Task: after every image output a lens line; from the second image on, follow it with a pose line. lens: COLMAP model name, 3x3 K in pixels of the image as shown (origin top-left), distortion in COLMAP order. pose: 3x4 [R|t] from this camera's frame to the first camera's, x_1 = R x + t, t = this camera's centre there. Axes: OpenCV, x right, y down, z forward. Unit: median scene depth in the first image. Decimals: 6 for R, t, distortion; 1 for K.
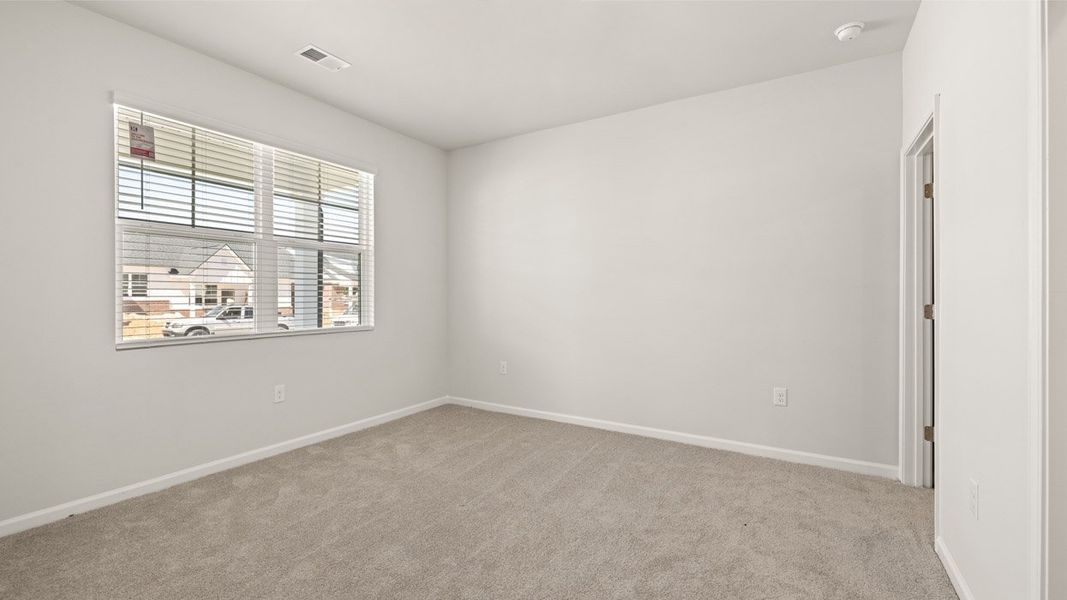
lens RADIAL K [[447.3, 0, 509.9], [0, 447.3, 301.5], [0, 0, 1]] dist [0.003778, 0.001135]
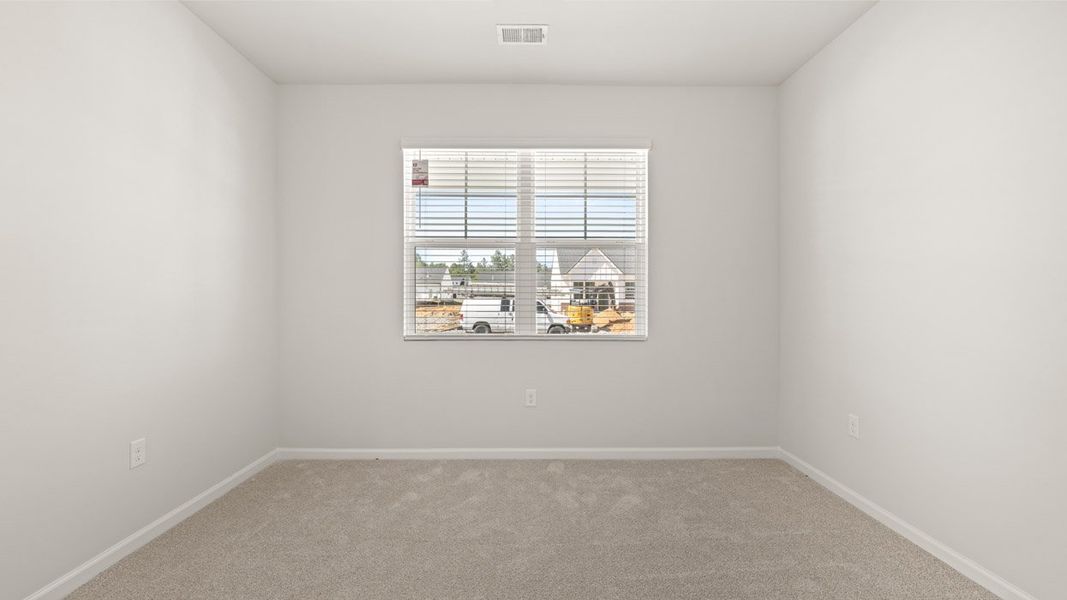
lens RADIAL K [[447.3, 0, 526.2], [0, 447.3, 300.7], [0, 0, 1]] dist [0.003778, 0.001135]
pose [[0.564717, 0.006052, -0.825263, 0.291330], [-0.012853, 0.999916, -0.001463, -0.006405], [0.825185, 0.011433, 0.564747, 0.439605]]
